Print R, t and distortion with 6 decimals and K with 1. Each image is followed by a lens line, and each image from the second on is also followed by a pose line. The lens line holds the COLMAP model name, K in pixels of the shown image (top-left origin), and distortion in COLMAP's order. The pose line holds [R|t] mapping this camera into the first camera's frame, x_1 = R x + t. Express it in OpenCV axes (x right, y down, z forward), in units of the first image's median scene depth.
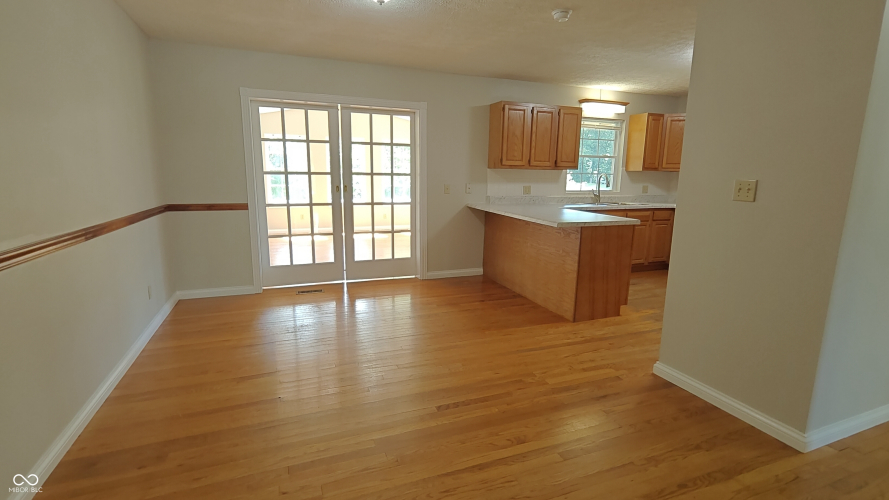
lens RADIAL K [[417.6, 0, 445.5], [0, 417.6, 253.1], [0, 0, 1]] dist [0.000613, 0.000877]
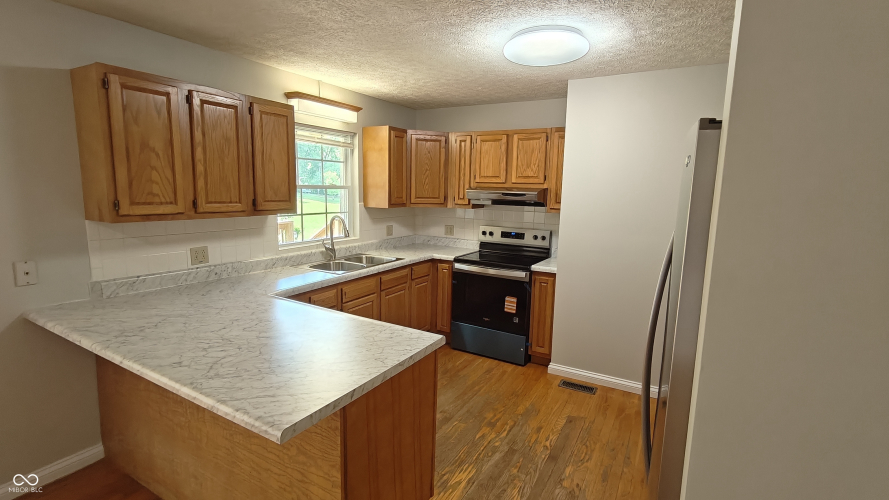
lens RADIAL K [[417.6, 0, 450.4], [0, 417.6, 247.7], [0, 0, 1]] dist [0.000613, 0.000877]
pose [[0.773405, -0.088102, 0.627760, 0.116886], [0.106175, 0.994309, 0.008735, -0.136124], [-0.624957, 0.059897, 0.778358, 0.428353]]
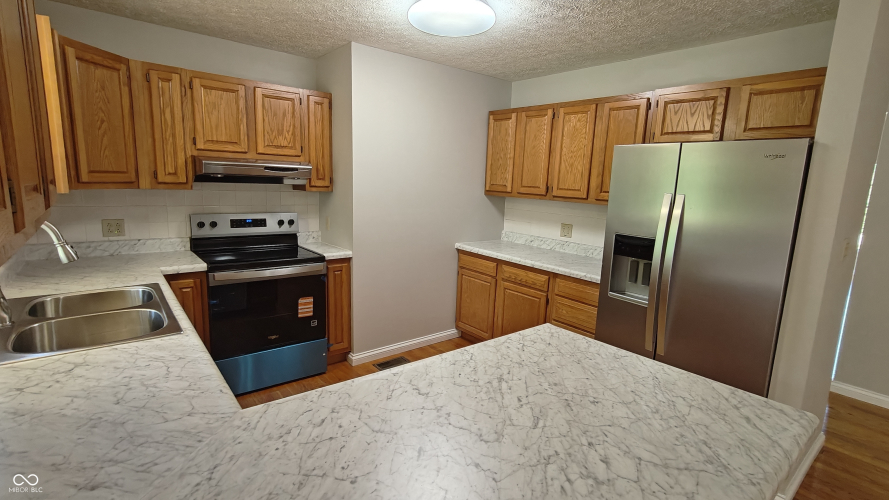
lens RADIAL K [[417.6, 0, 448.7], [0, 417.6, 250.6], [0, 0, 1]] dist [0.000613, 0.000877]
pose [[-0.312172, -0.184401, 0.931958, 0.053775], [0.134158, 0.962594, 0.235401, -0.204039], [-0.940505, 0.198515, -0.275756, 0.868057]]
